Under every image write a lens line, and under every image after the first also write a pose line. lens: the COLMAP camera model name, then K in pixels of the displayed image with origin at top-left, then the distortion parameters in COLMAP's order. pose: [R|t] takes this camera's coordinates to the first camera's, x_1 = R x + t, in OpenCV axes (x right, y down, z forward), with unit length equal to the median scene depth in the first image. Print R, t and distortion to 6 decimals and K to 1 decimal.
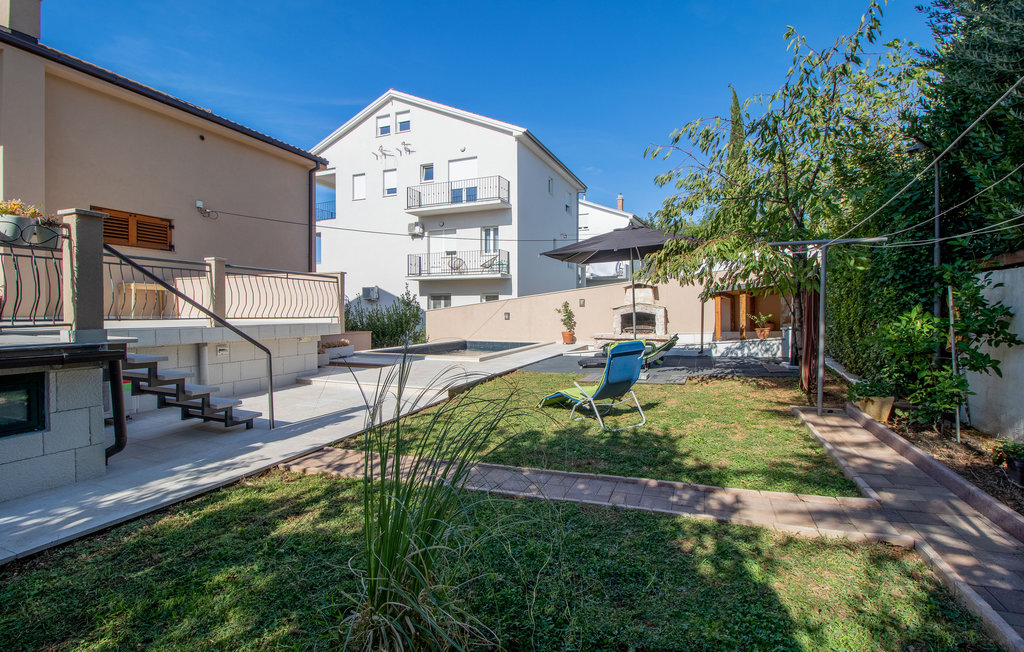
lens RADIAL K [[484.2, 0, 500.1], [0, 484.2, 325.0], [0, 0, 1]] dist [0.002752, 0.000456]
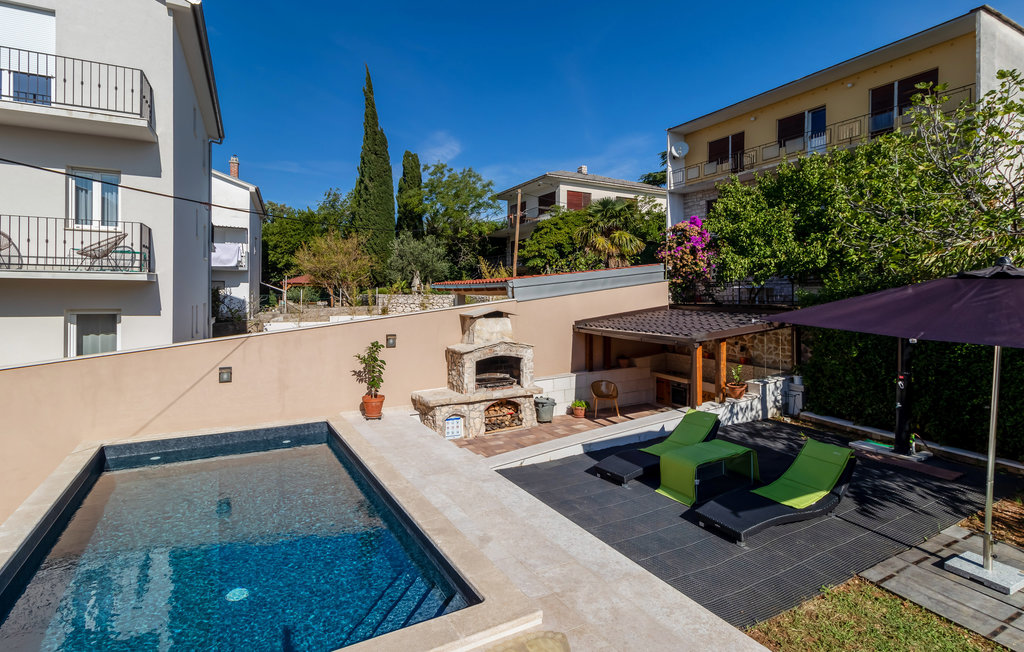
lens RADIAL K [[493.3, 0, 513.3], [0, 493.3, 296.5], [0, 0, 1]] dist [0.001909, 0.000358]
pose [[0.615774, 0.000212, 0.787923, -0.150374], [0.021524, 0.999622, -0.017090, -0.063307], [-0.787629, 0.027483, 0.615537, 0.387242]]
